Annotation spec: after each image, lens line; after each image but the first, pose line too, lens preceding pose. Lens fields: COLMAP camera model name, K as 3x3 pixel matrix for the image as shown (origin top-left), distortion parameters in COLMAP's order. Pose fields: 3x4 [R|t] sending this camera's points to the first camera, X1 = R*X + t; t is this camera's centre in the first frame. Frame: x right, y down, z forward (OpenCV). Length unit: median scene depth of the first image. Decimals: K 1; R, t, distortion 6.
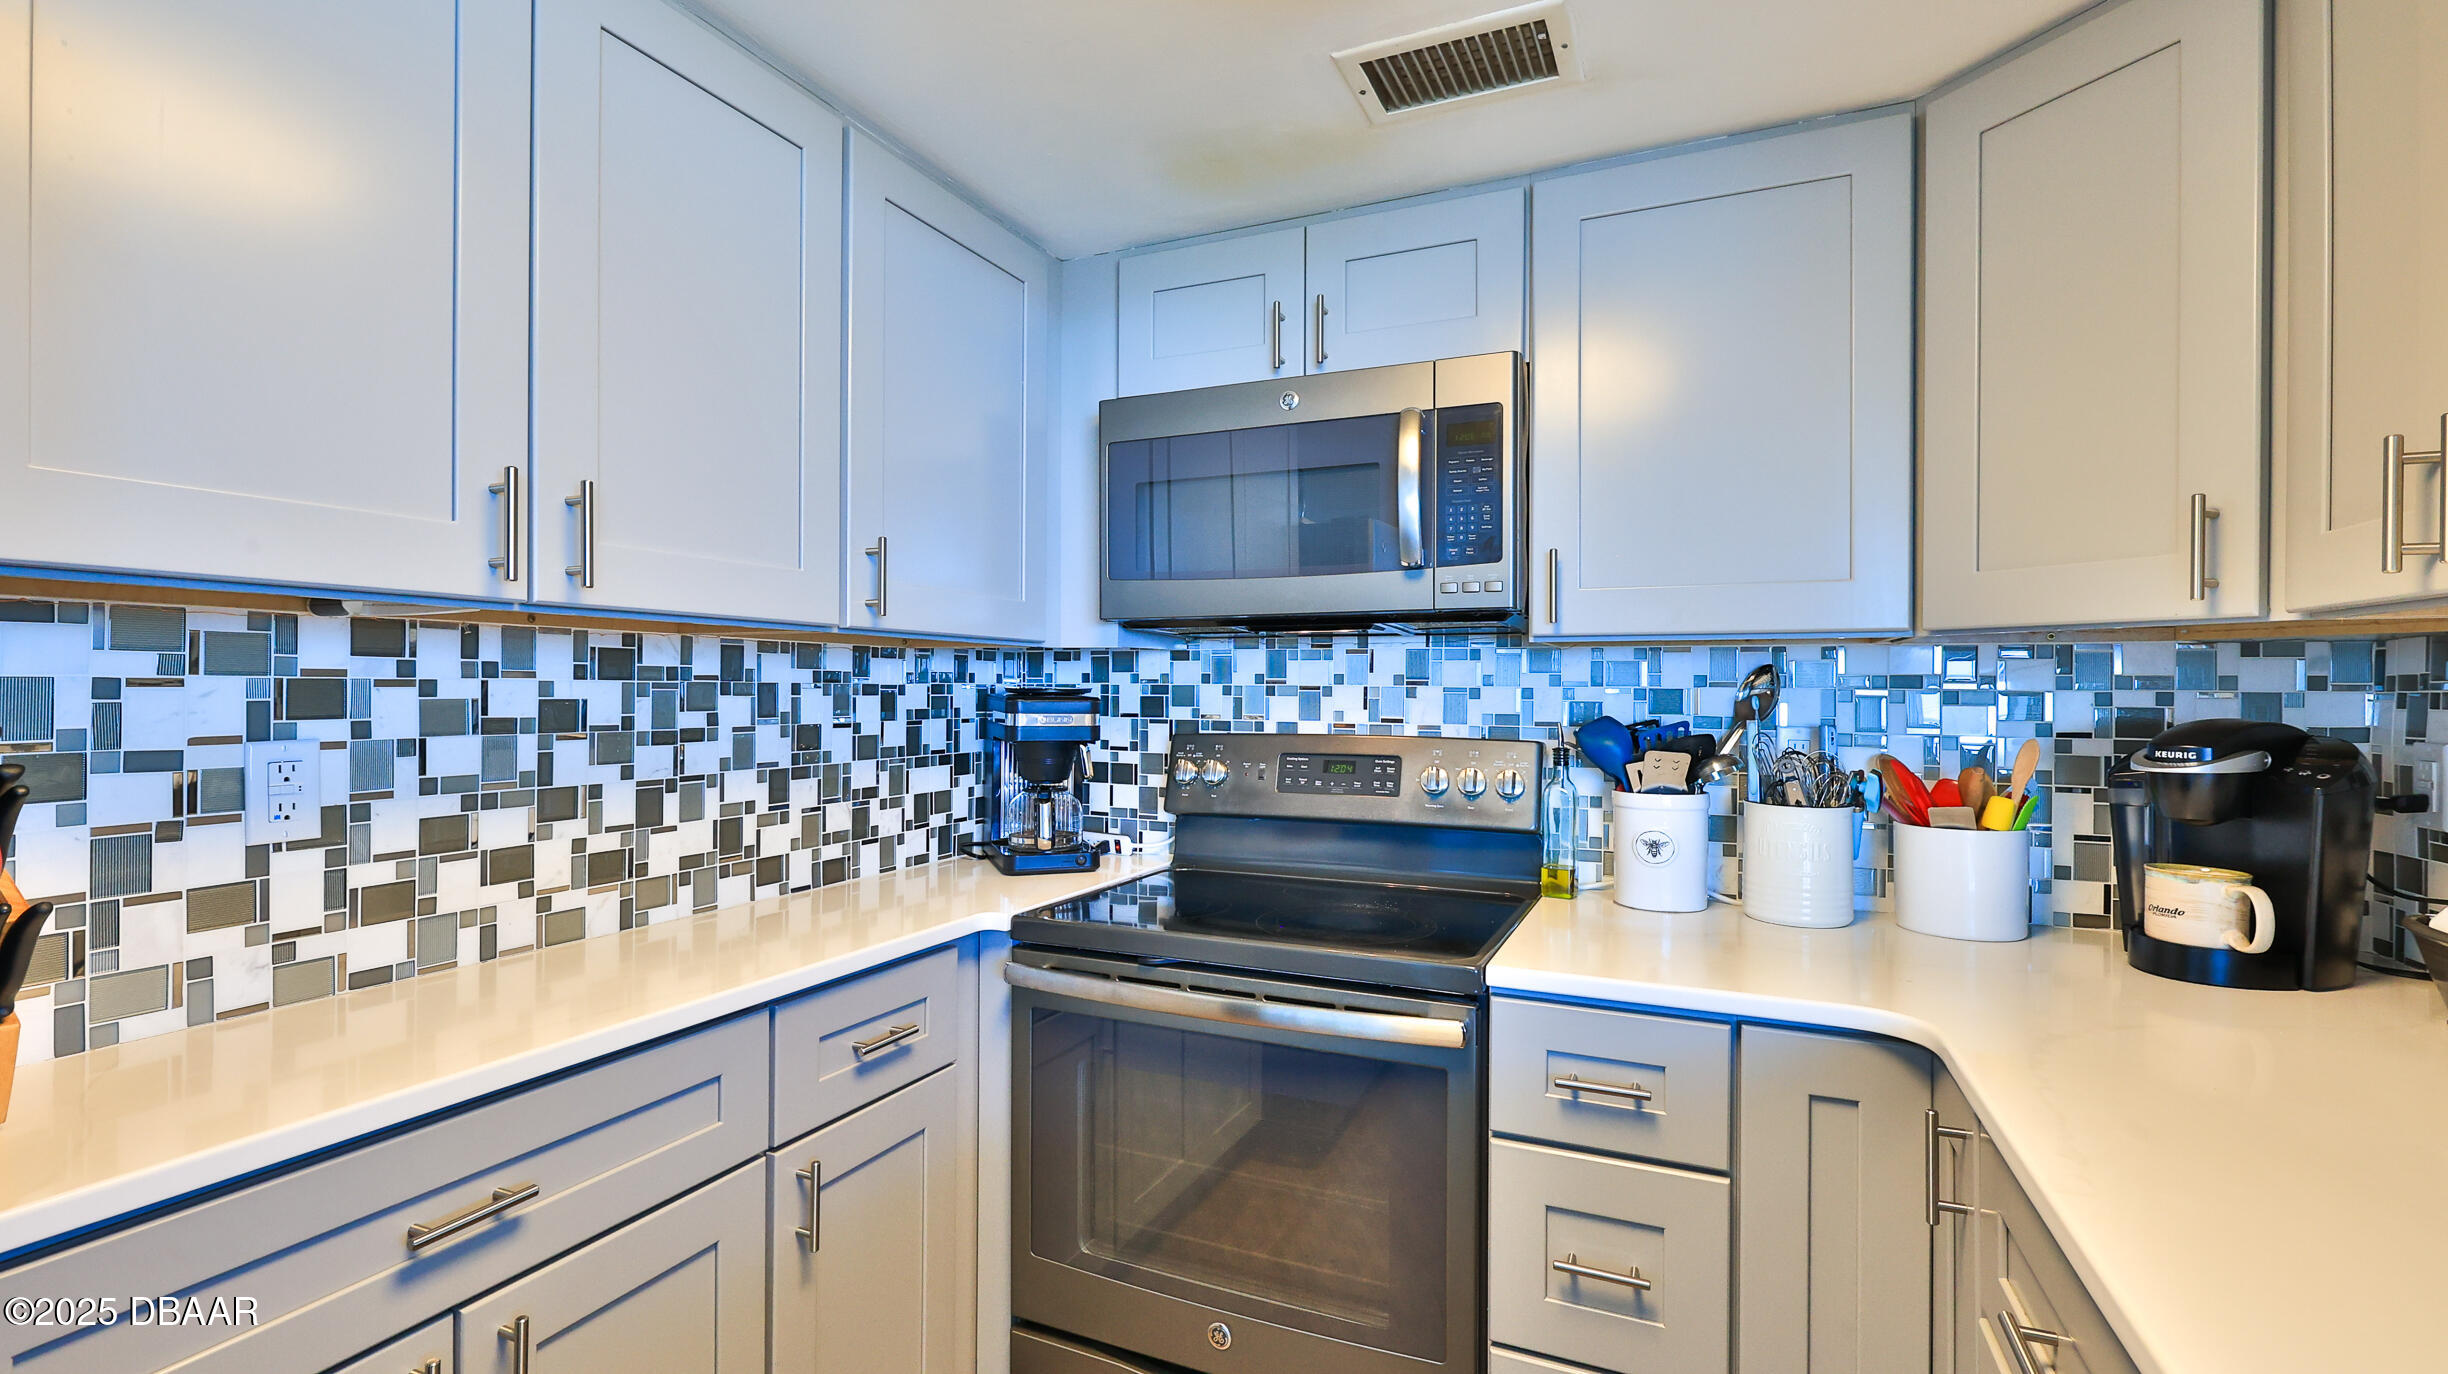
lens RADIAL K [[1084.2, 0, 1220.4], [0, 1084.2, 682.9], [0, 0, 1]] dist [-0.003329, 0.001291]
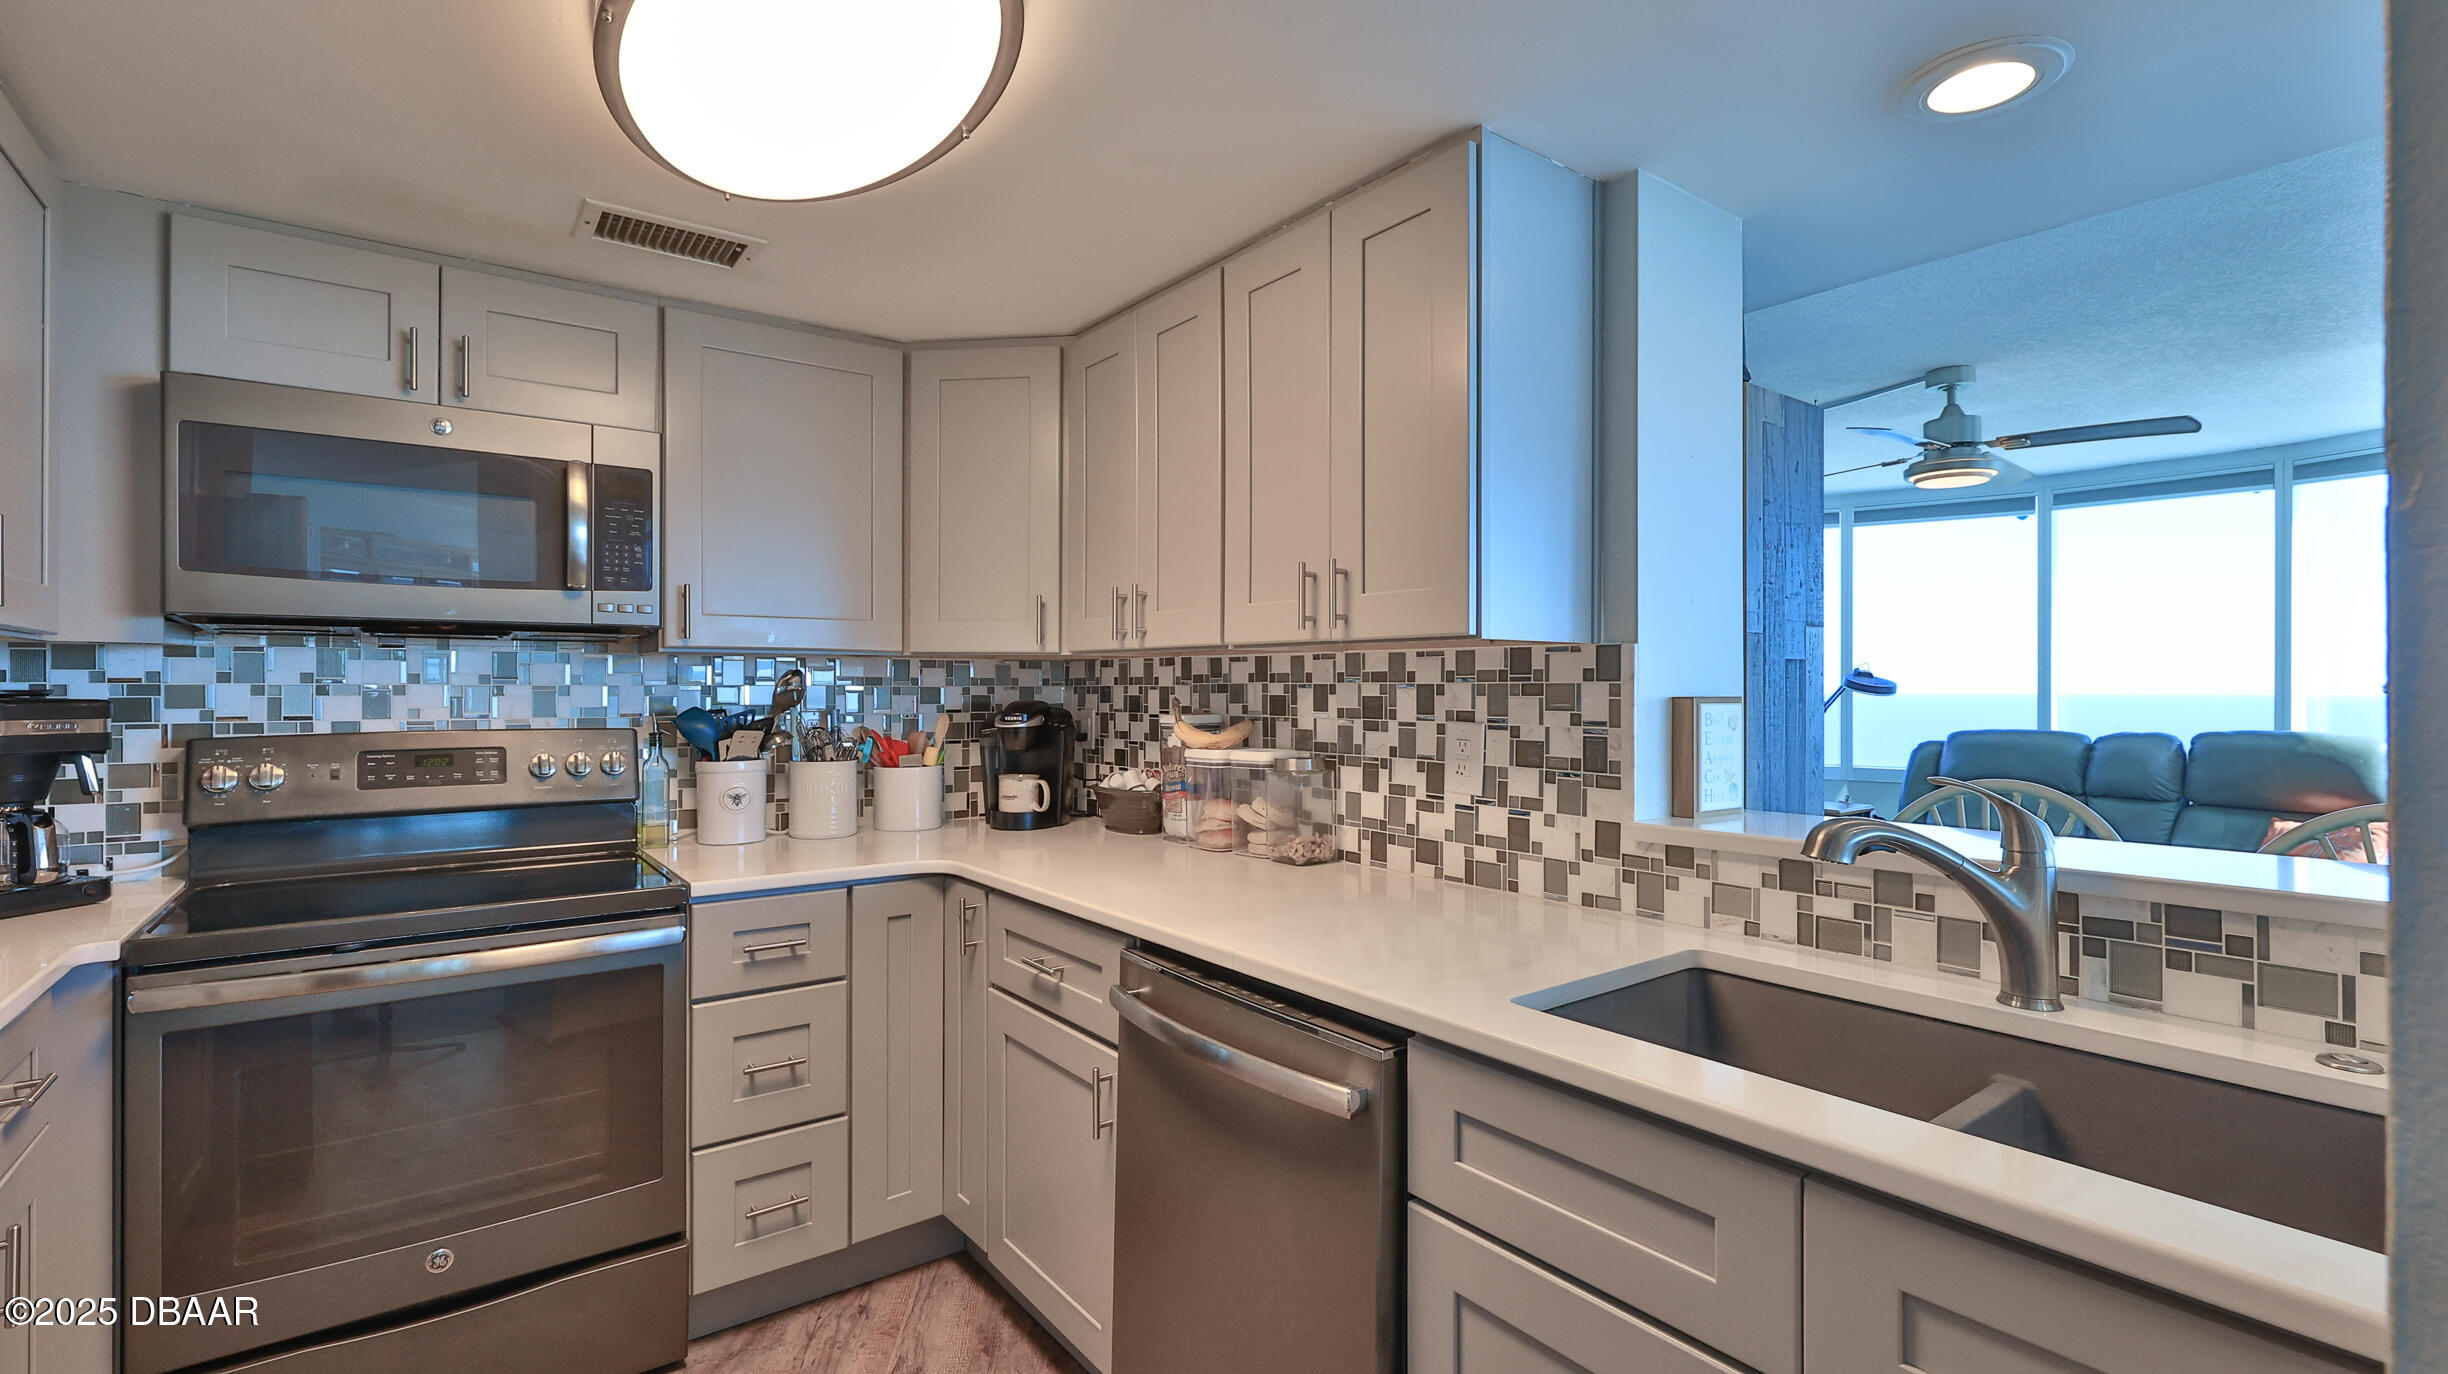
lens RADIAL K [[1084.2, 0, 1221.7], [0, 1084.2, 683.5], [0, 0, 1]] dist [-0.003329, 0.001291]
pose [[0.478003, -0.002802, 0.878354, -0.549267], [-0.001926, 0.999989, 0.004239, -0.005722], [-0.878356, -0.003718, 0.477993, -0.234249]]
